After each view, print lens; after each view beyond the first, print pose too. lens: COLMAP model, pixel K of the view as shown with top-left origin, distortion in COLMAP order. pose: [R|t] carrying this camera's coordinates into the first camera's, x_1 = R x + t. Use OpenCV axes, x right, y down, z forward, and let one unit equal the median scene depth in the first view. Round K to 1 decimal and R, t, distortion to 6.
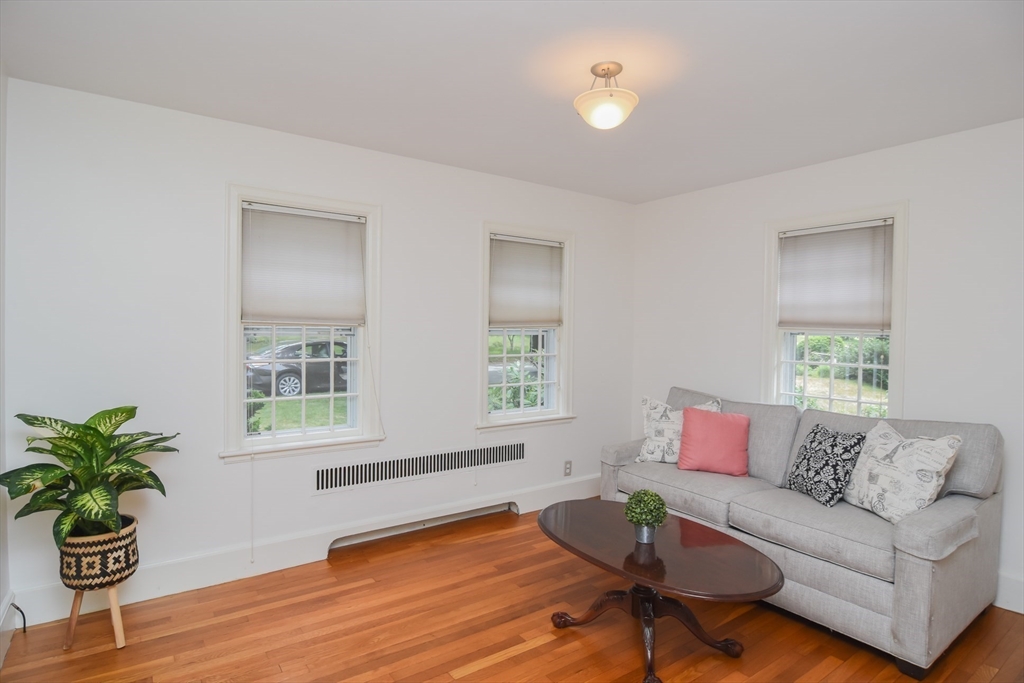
lens RADIAL K [[550.3, 0, 514.2], [0, 550.3, 347.0], [0, 0, 1]] dist [-0.017036, -0.007850]
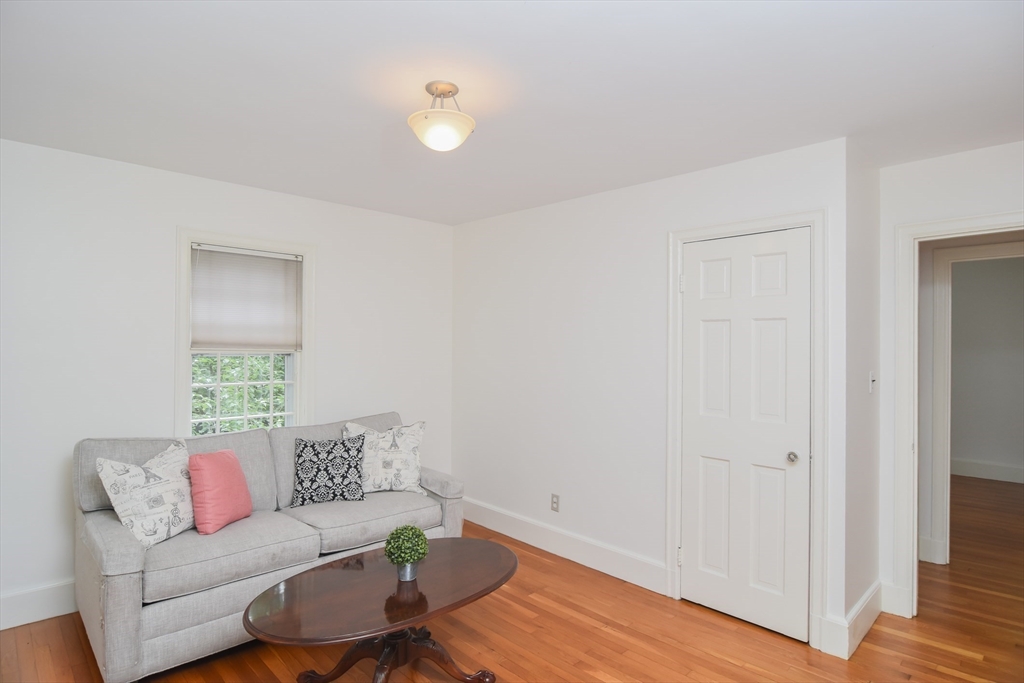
lens RADIAL K [[550.3, 0, 513.9], [0, 550.3, 335.7], [0, 0, 1]] dist [-0.017036, -0.007850]
pose [[-0.145727, -0.005674, 0.989309, -0.597537], [0.025957, 0.999617, 0.009556, -0.064624], [-0.988984, 0.027072, -0.145524, 0.753723]]
